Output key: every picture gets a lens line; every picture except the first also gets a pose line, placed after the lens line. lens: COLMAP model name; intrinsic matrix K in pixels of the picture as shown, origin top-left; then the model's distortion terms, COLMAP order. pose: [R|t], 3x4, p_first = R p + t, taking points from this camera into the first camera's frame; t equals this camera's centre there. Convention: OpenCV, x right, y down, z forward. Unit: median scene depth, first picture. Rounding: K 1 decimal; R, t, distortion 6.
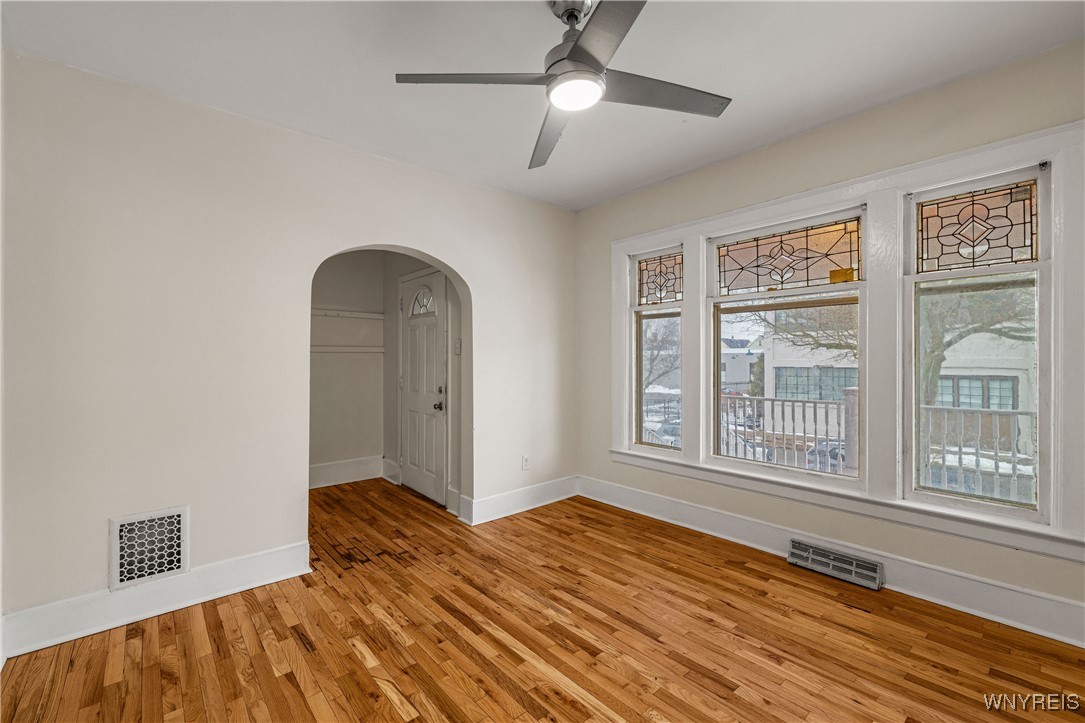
lens RADIAL K [[458.0, 0, 542.3], [0, 458.0, 361.7], [0, 0, 1]] dist [0.000317, 0.000031]
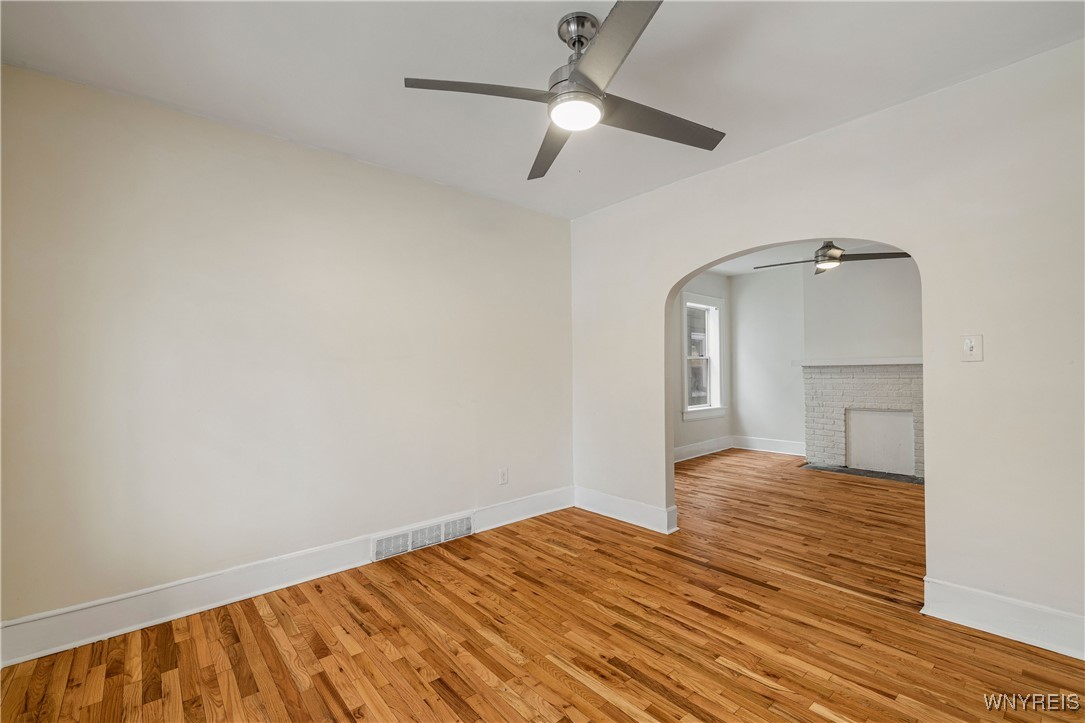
lens RADIAL K [[458.0, 0, 542.7], [0, 458.0, 364.1], [0, 0, 1]] dist [0.000317, 0.000031]
pose [[-0.999895, 0.013686, -0.004666, 0.170043], [0.013737, 0.999845, -0.011056, -0.004060], [0.004514, -0.011119, -0.999928, 2.092546]]
